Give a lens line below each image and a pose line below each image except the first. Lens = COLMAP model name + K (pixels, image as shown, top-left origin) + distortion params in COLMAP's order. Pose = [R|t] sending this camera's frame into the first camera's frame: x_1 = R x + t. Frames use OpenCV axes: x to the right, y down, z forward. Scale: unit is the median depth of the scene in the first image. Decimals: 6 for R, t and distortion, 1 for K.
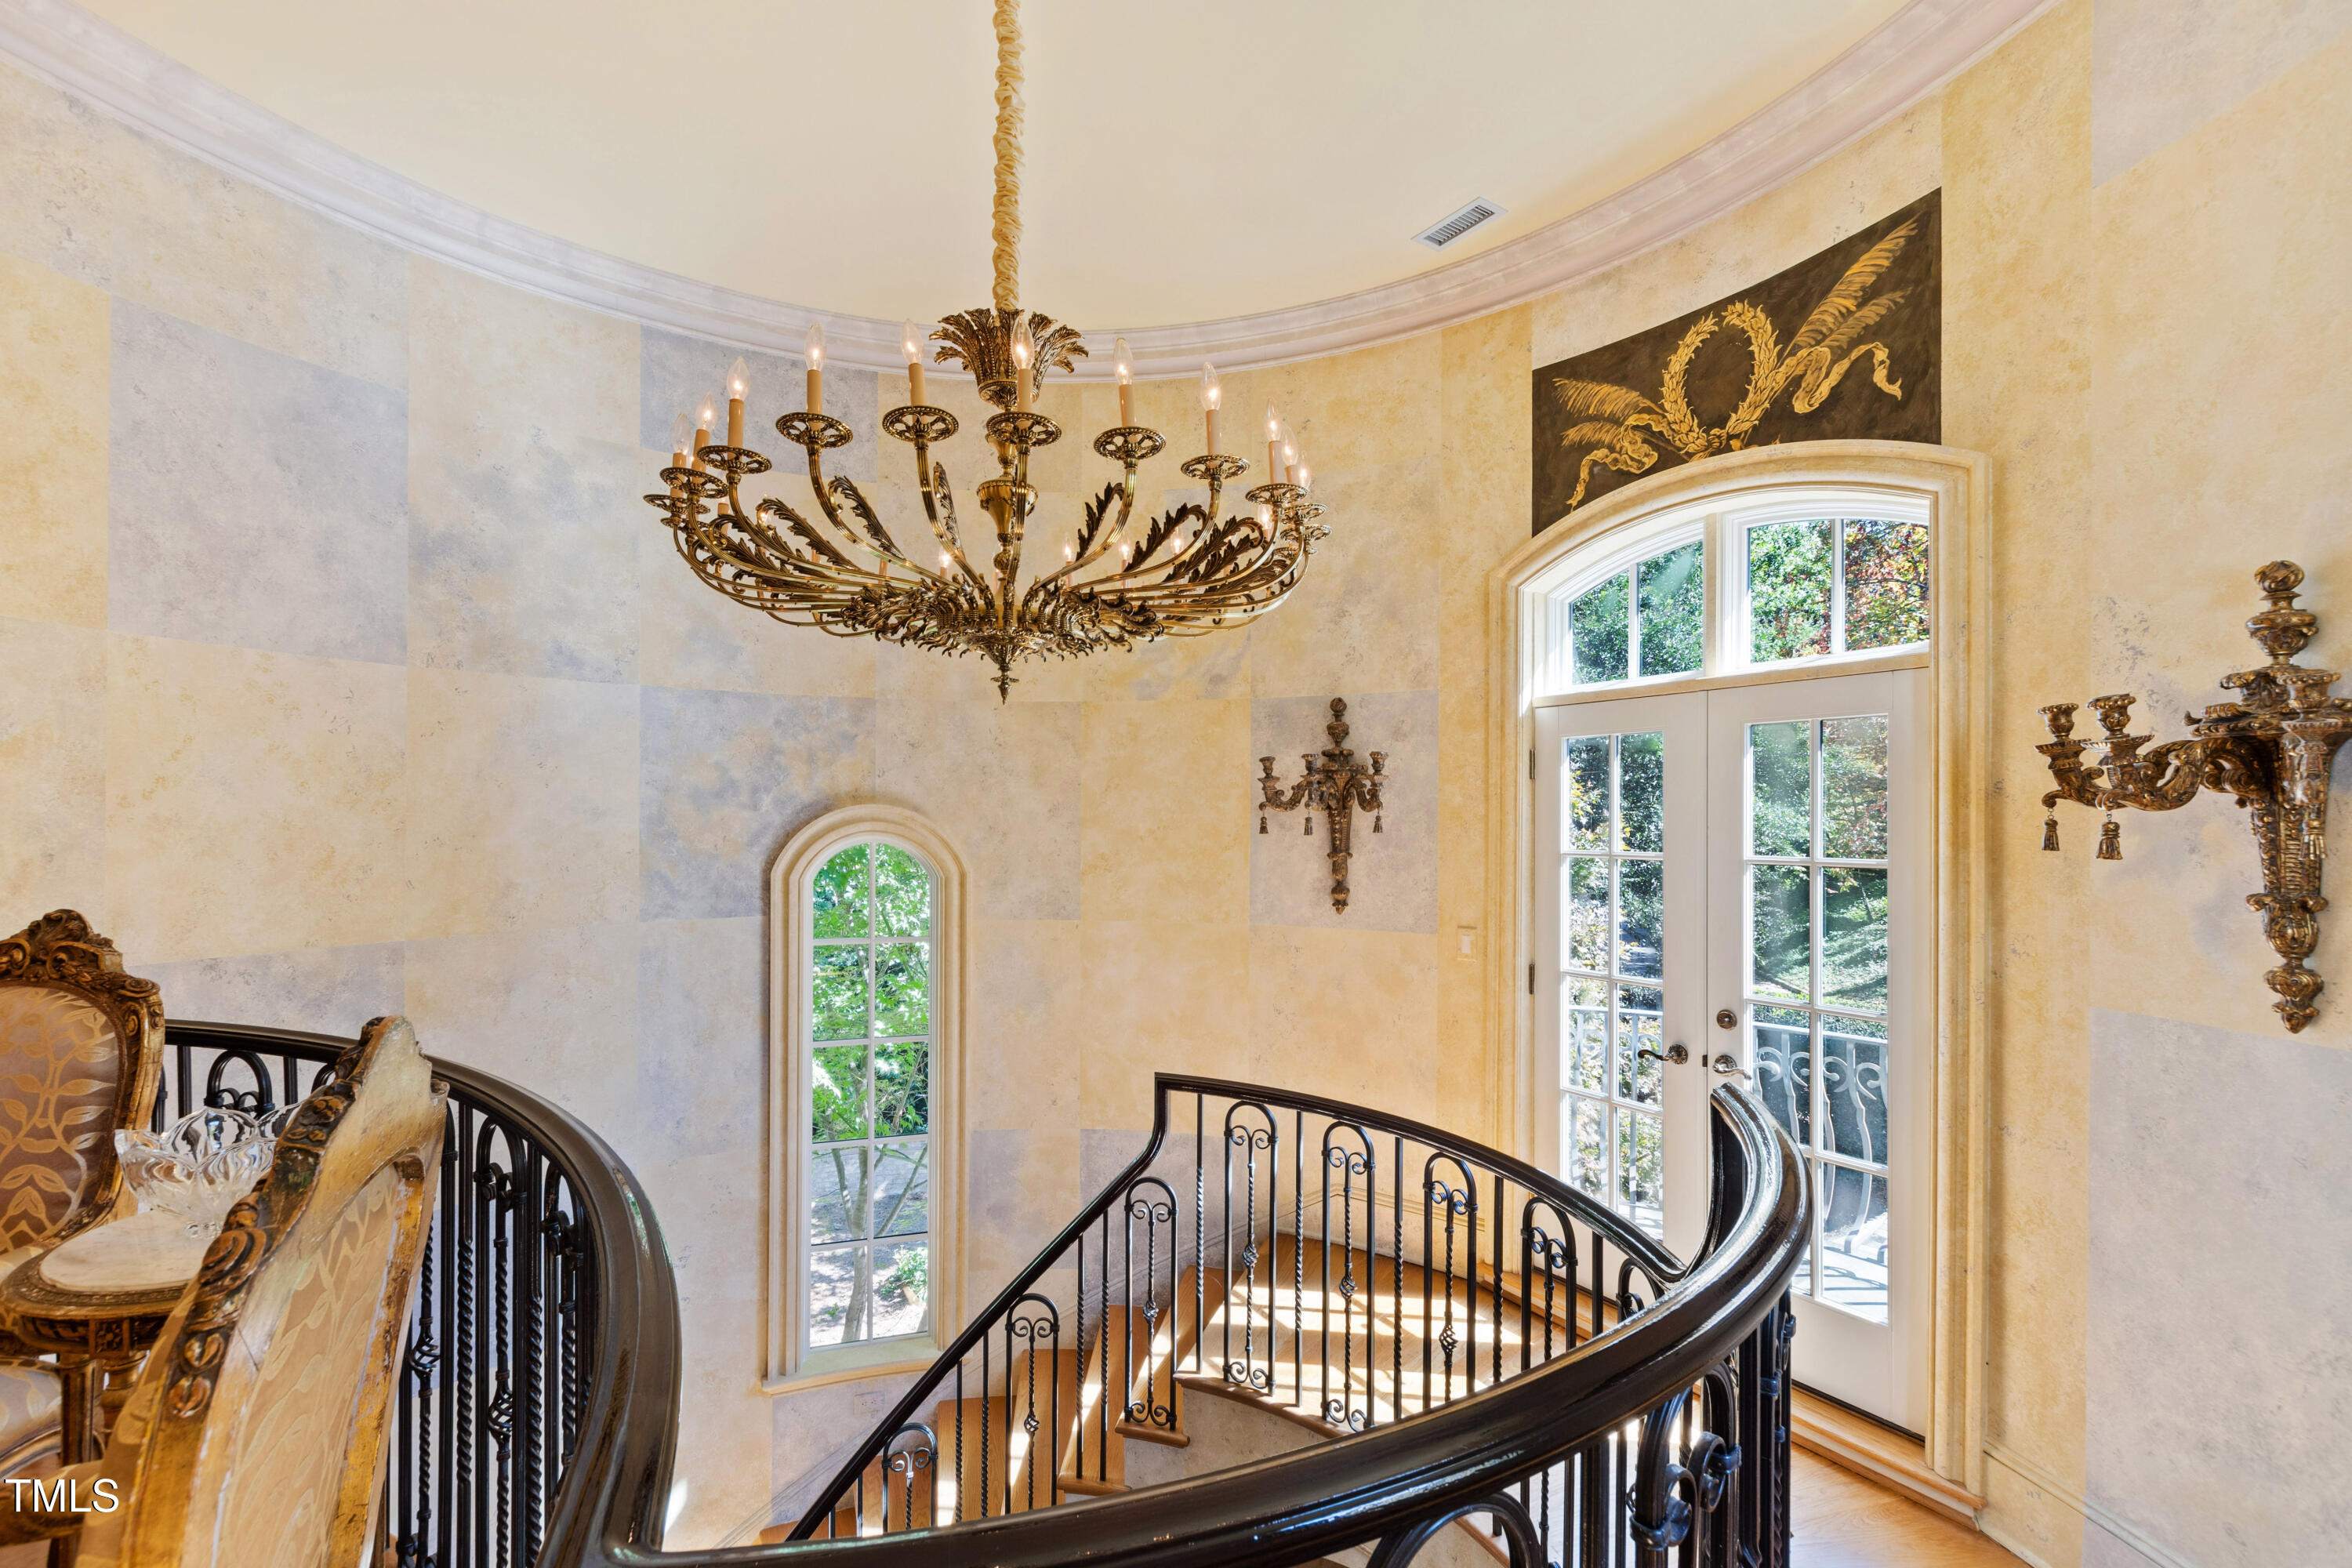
lens RADIAL K [[1007.6, 0, 1142.0], [0, 1007.6, 822.0], [0, 0, 1]] dist [0.000938, -0.000506]
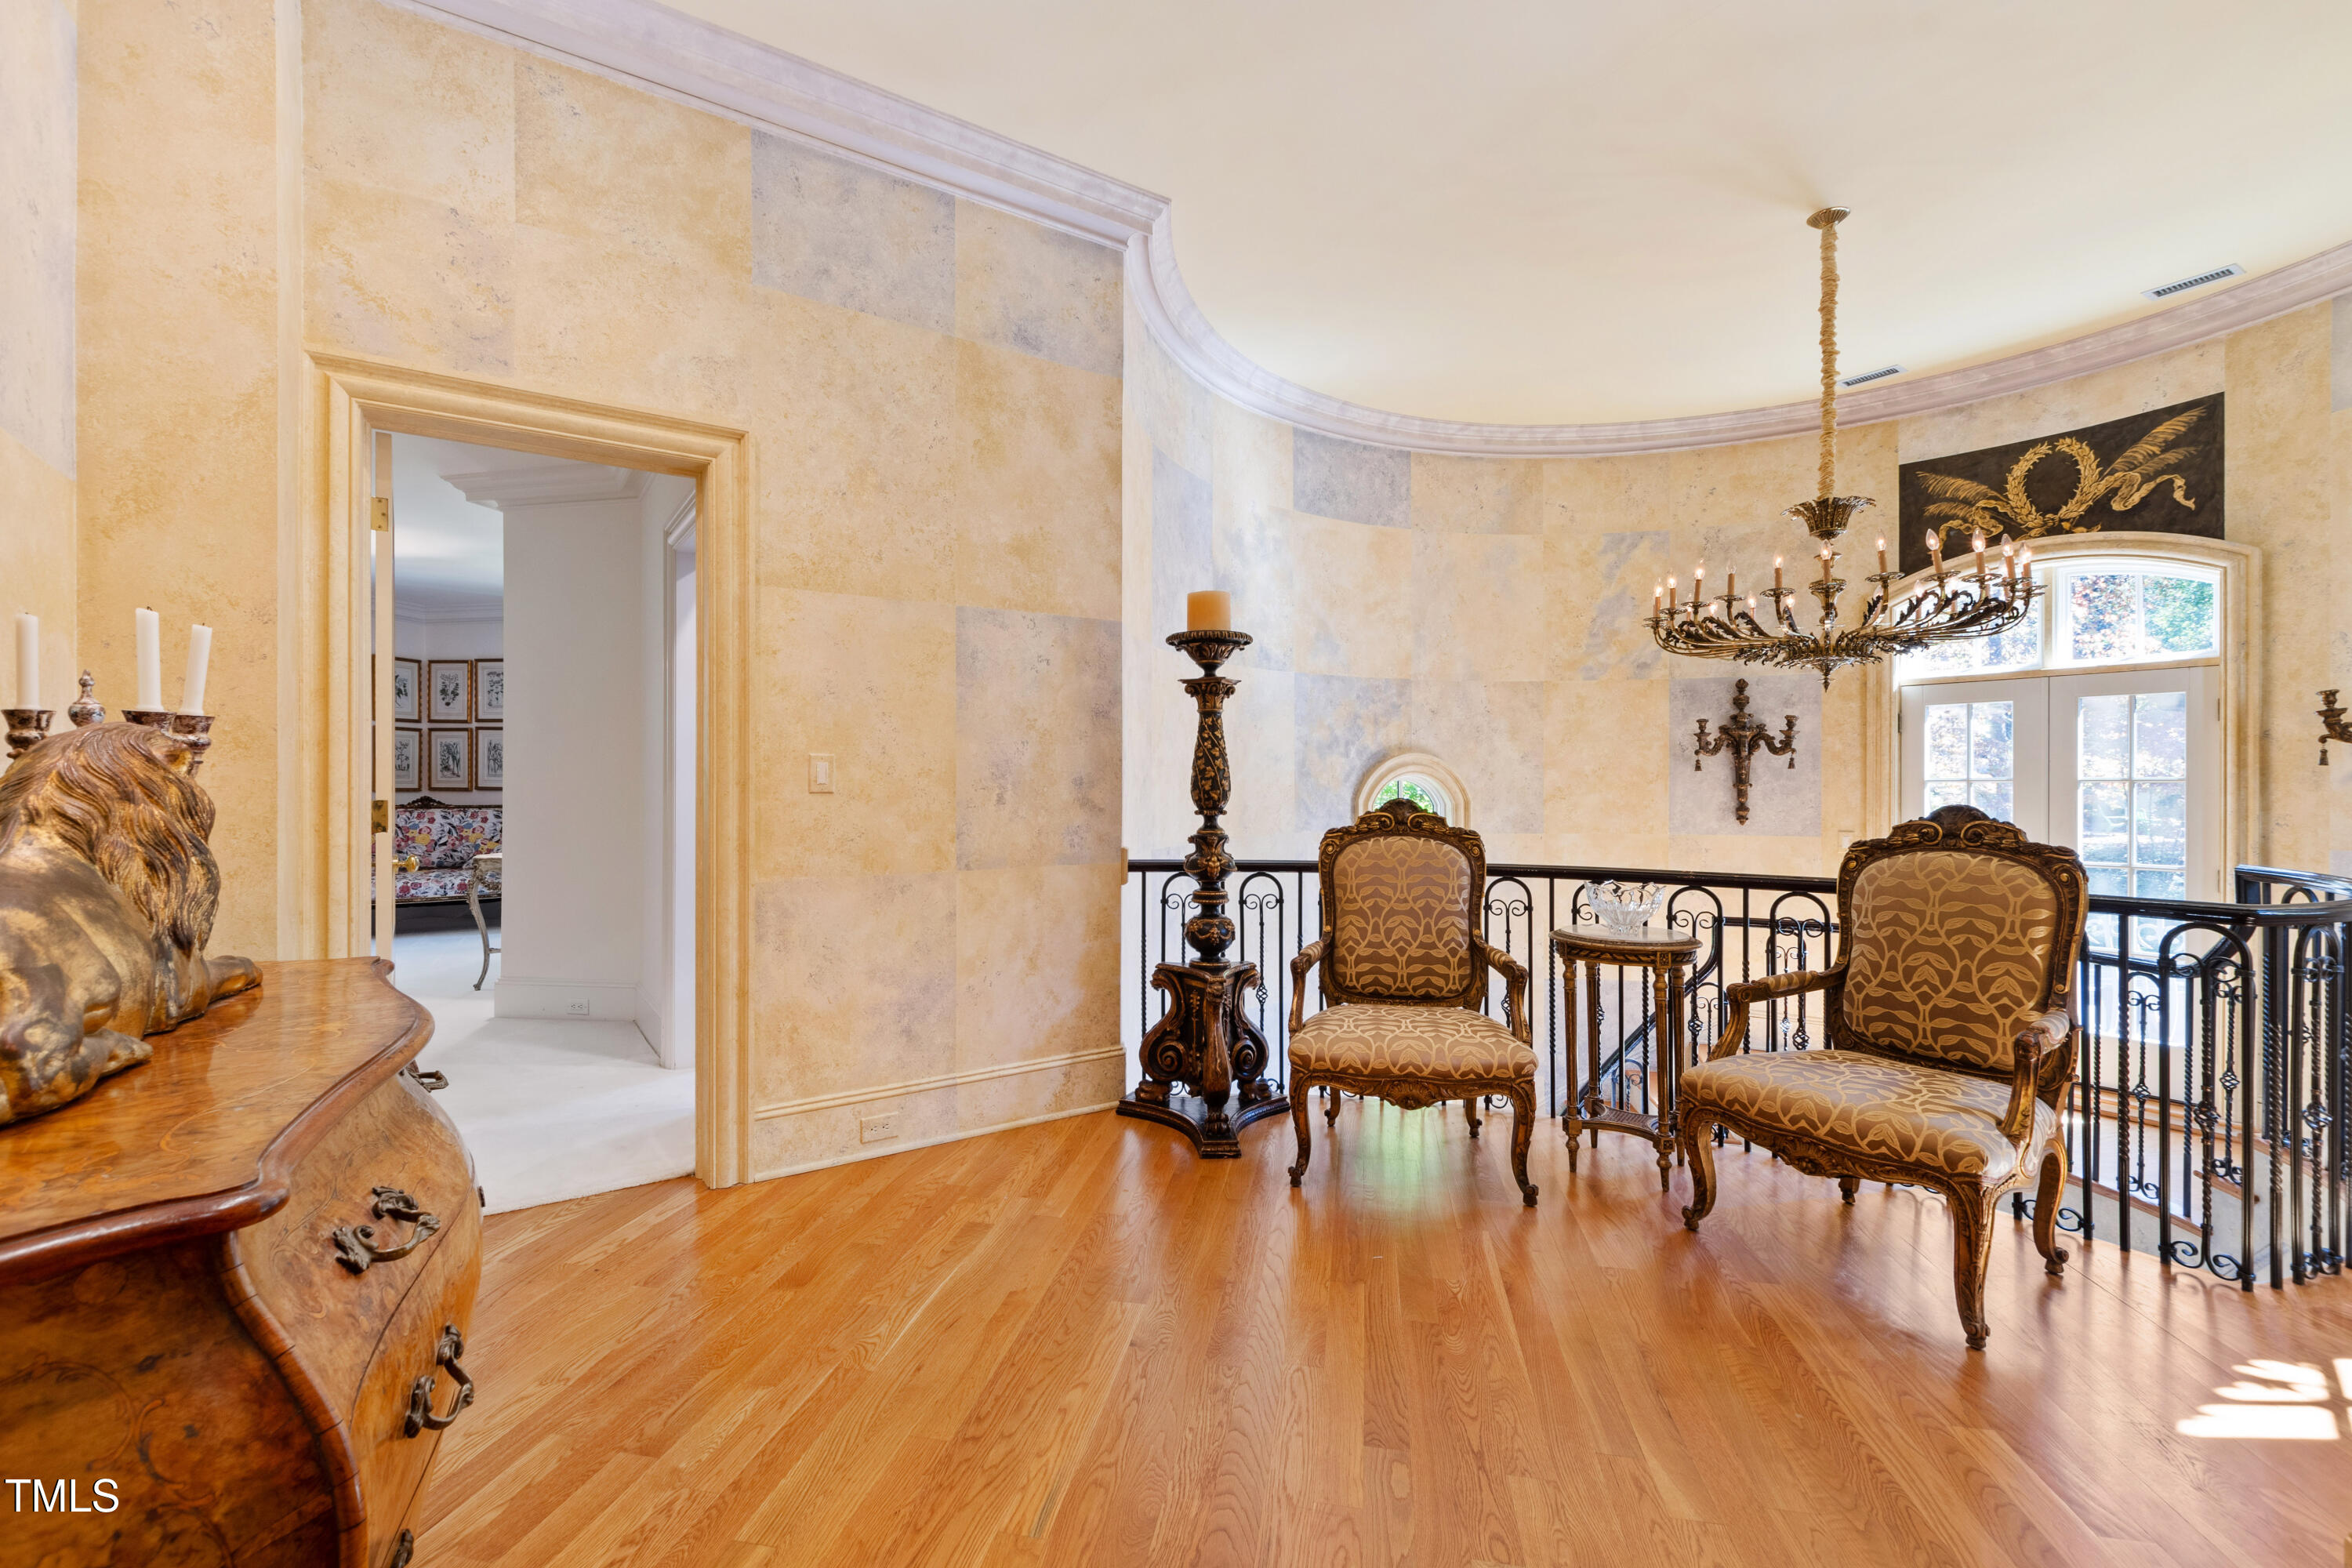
lens RADIAL K [[1007.6, 0, 1128.7], [0, 1007.6, 793.3], [0, 0, 1]] dist [0.000938, -0.000506]
pose [[0.999373, -0.007289, 0.034642, -0.908731], [0.007012, 0.999942, 0.008117, 0.031361], [-0.034699, -0.007869, 0.999367, -0.533255]]
